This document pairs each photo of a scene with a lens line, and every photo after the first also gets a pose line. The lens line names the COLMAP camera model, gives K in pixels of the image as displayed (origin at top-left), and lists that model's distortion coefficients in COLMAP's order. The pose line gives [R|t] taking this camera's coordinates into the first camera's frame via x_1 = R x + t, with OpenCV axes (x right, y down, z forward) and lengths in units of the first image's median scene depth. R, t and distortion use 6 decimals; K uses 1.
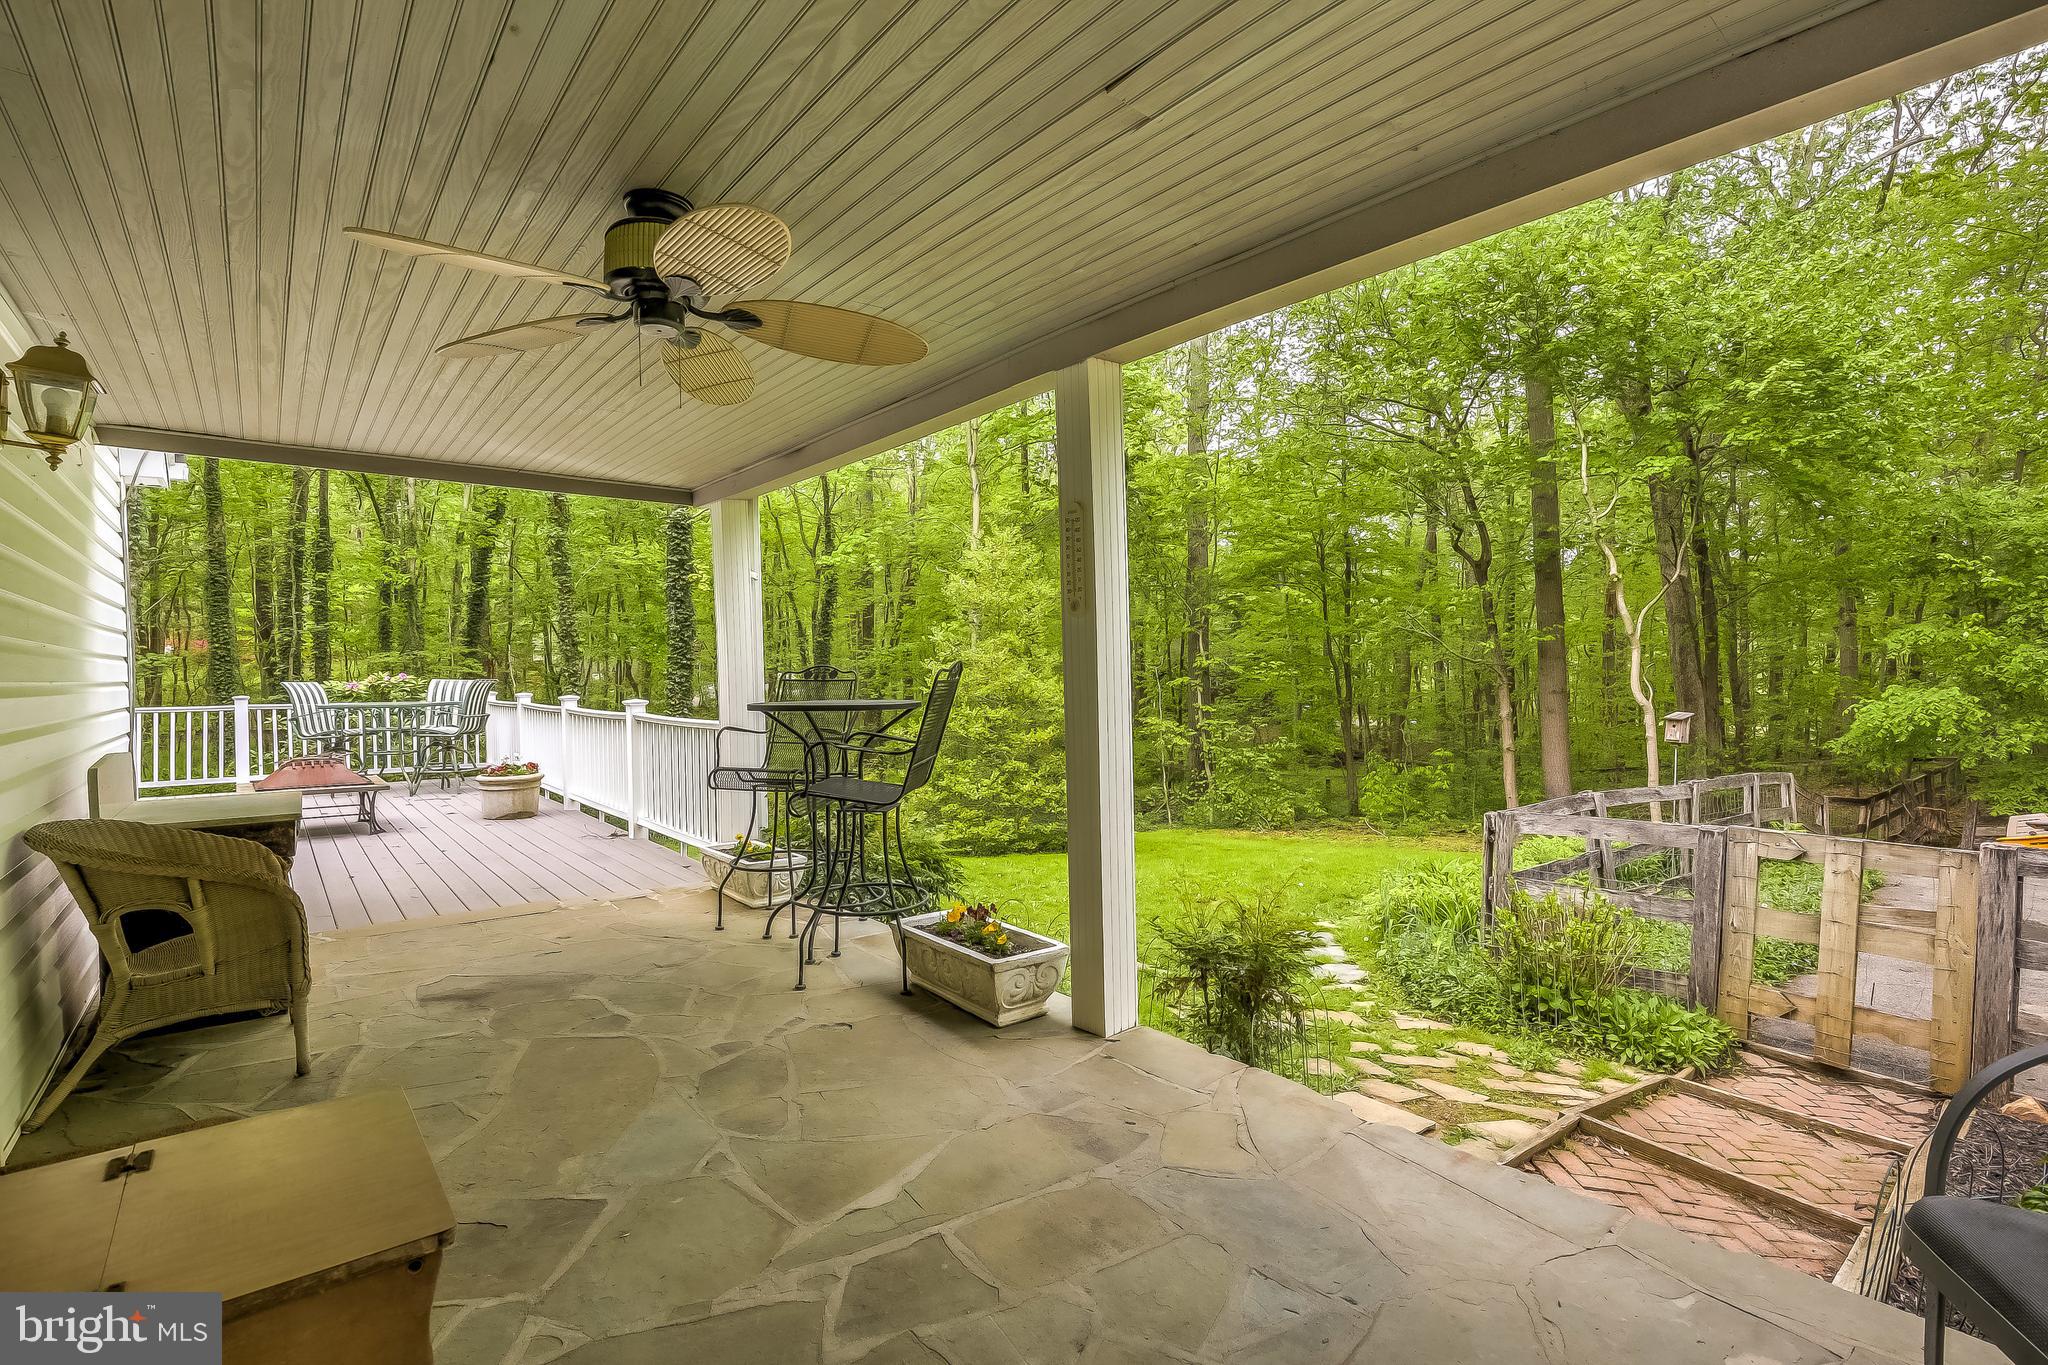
lens RADIAL K [[928.1, 0, 1036.3], [0, 928.1, 679.6], [0, 0, 1]] dist [-0.009806, -0.000553]
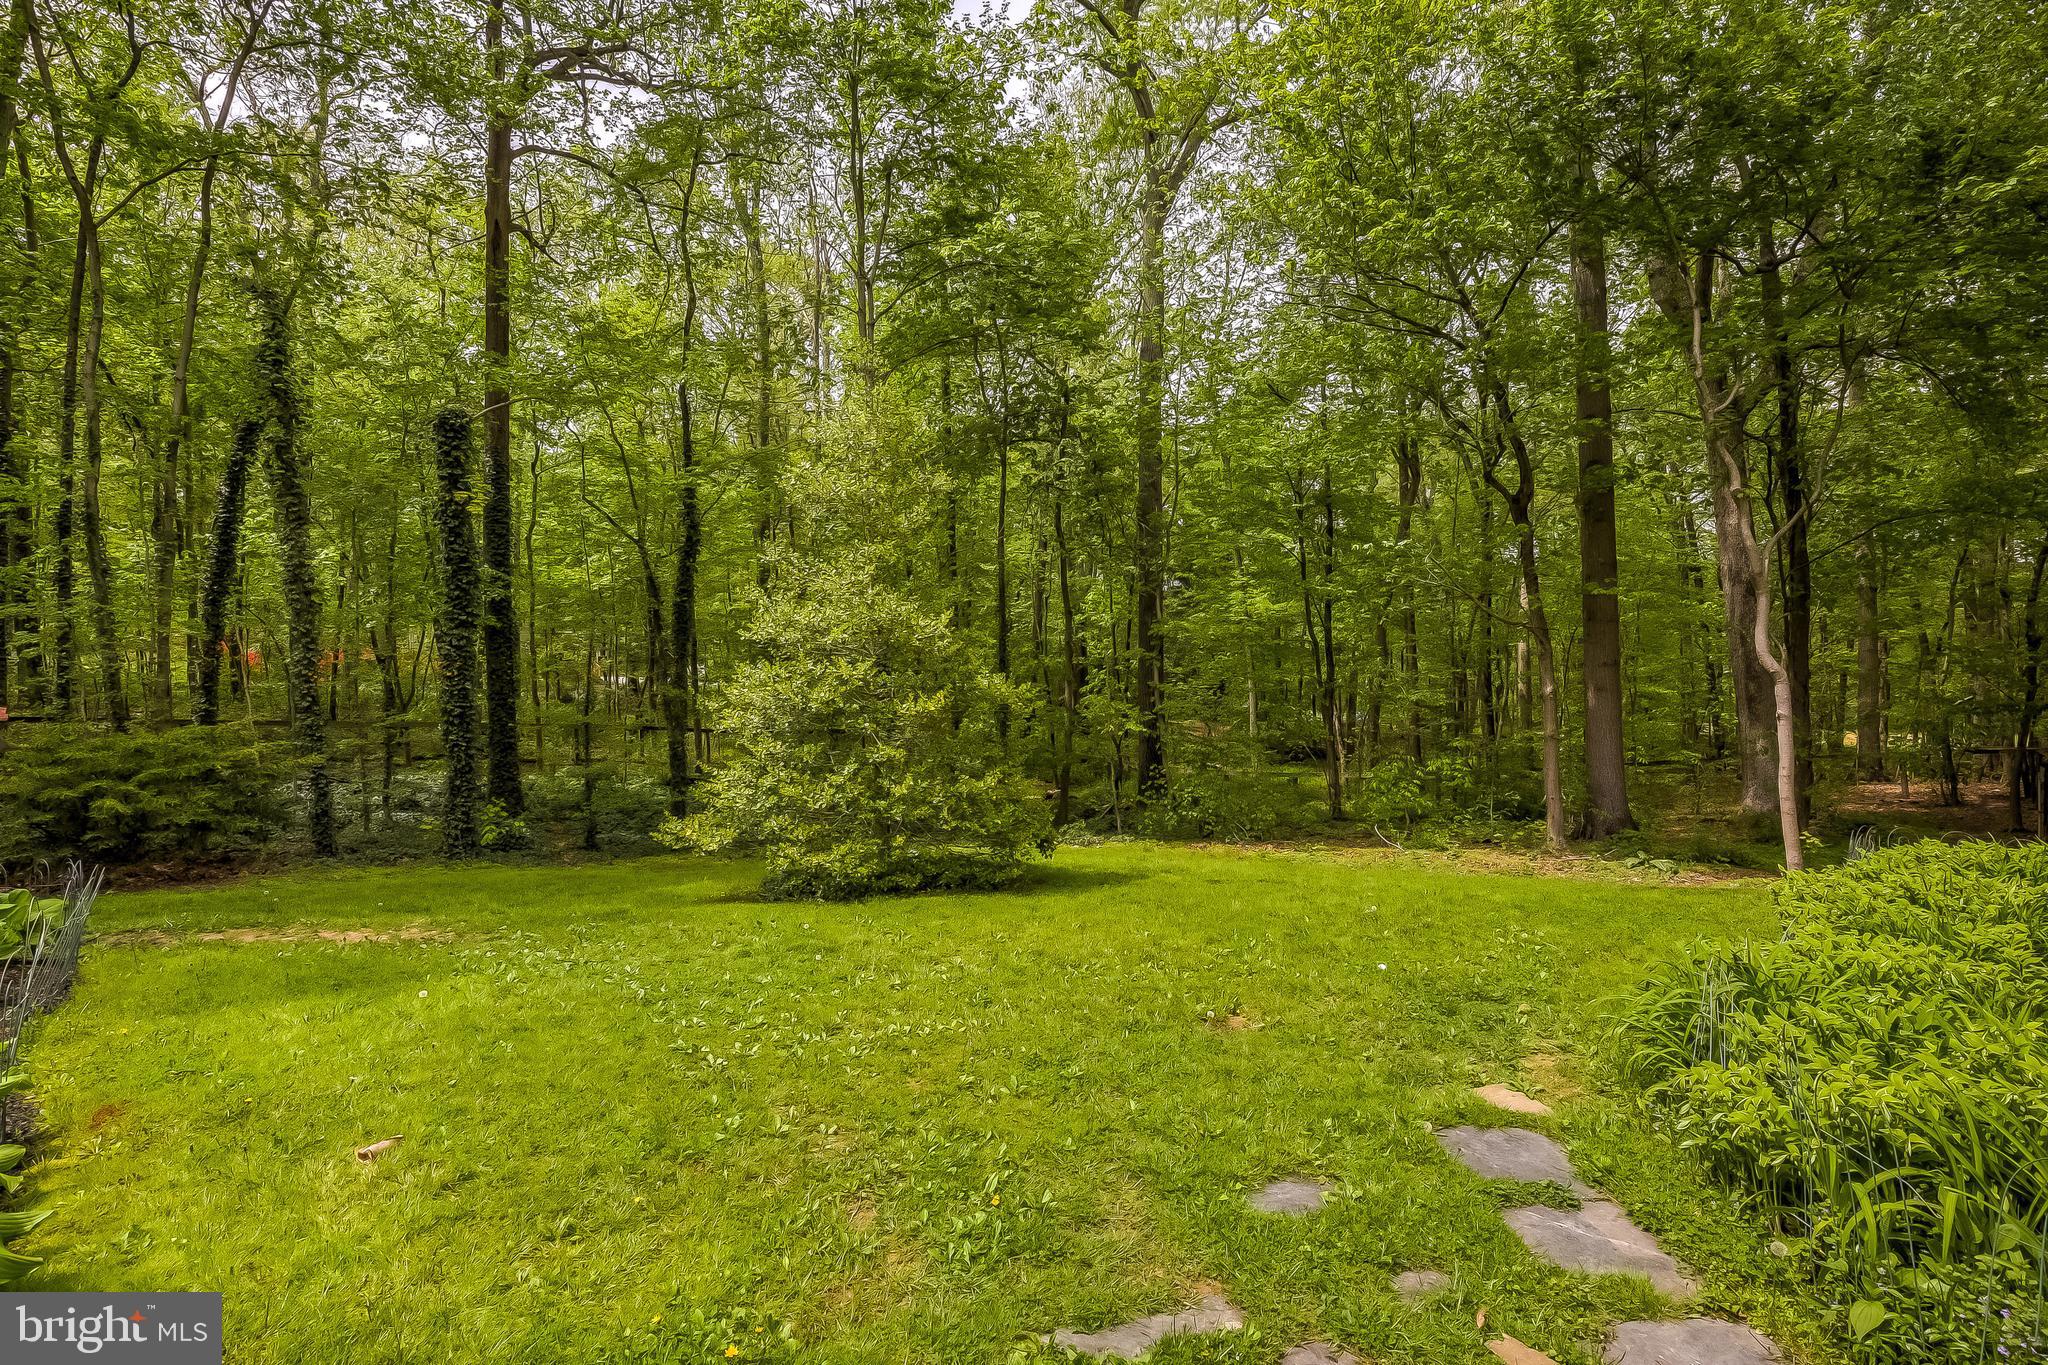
lens RADIAL K [[928.1, 0, 1036.3], [0, 928.1, 679.6], [0, 0, 1]] dist [-0.009806, -0.000553]
pose [[0.998011, 0.003916, 0.062915, 0.039609], [-0.003970, 0.999992, 0.000725, 0.041379], [-0.062912, -0.000973, 0.998019, 0.368864]]
